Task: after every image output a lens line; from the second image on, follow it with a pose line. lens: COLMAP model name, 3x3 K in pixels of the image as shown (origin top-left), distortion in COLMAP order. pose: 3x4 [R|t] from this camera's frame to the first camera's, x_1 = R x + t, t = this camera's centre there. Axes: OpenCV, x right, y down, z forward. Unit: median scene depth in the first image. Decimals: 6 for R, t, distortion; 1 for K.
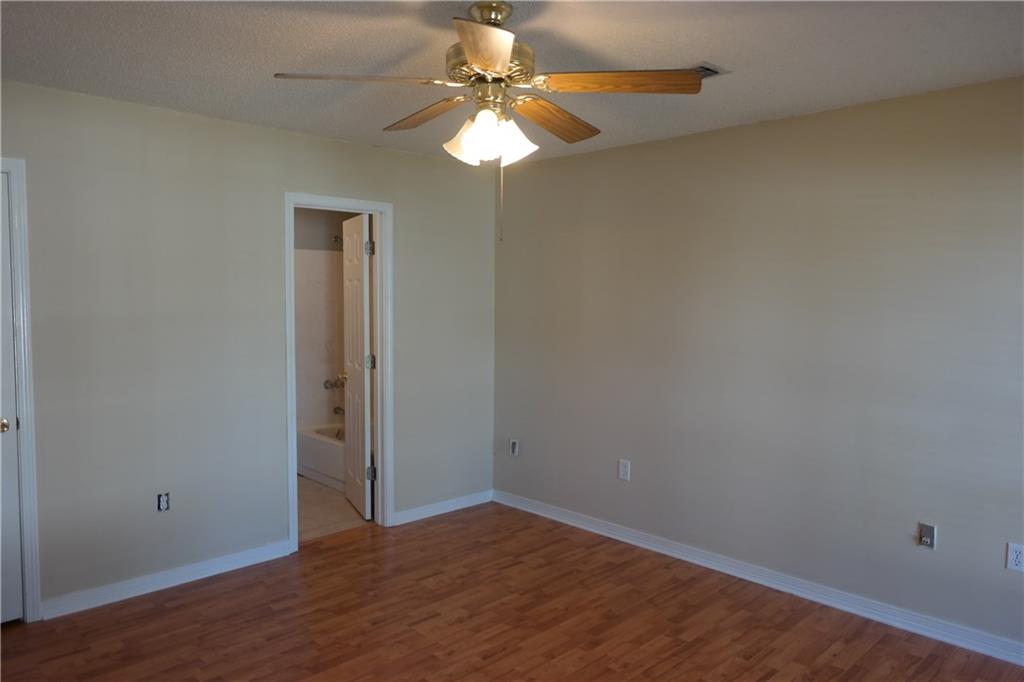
lens RADIAL K [[712.5, 0, 512.4], [0, 712.5, 345.4], [0, 0, 1]] dist [-0.012927, 0.011696]
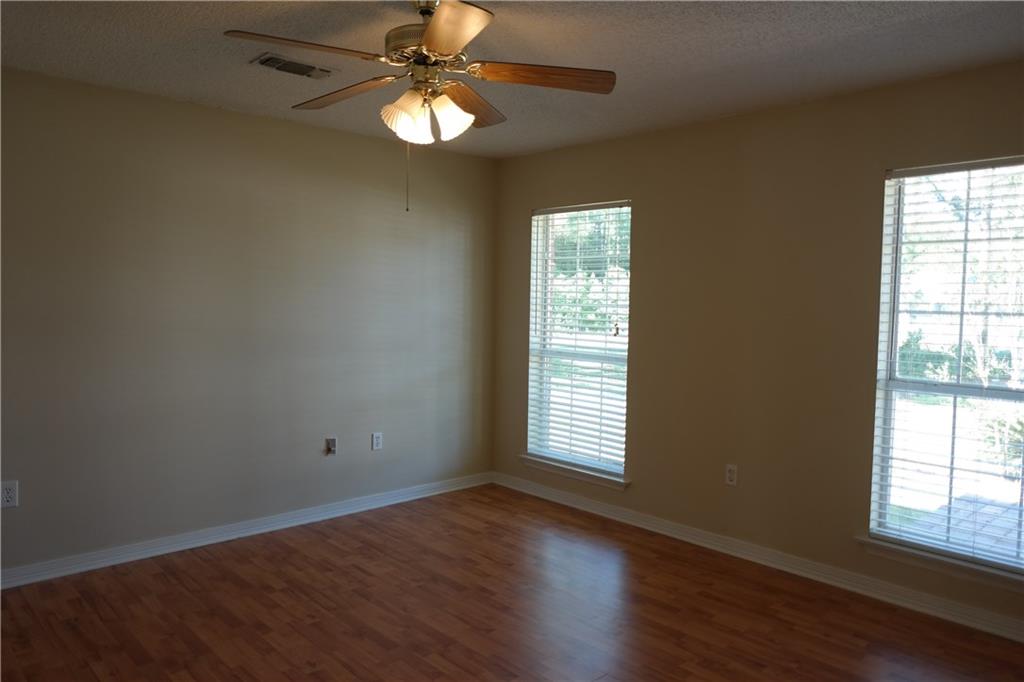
lens RADIAL K [[712.5, 0, 513.1], [0, 712.5, 337.7], [0, 0, 1]] dist [-0.012927, 0.011696]
pose [[0.033346, -0.069372, 0.997033, -0.777161], [0.054708, 0.996219, 0.067486, -0.020766], [-0.997945, 0.052295, 0.037016, 0.568131]]
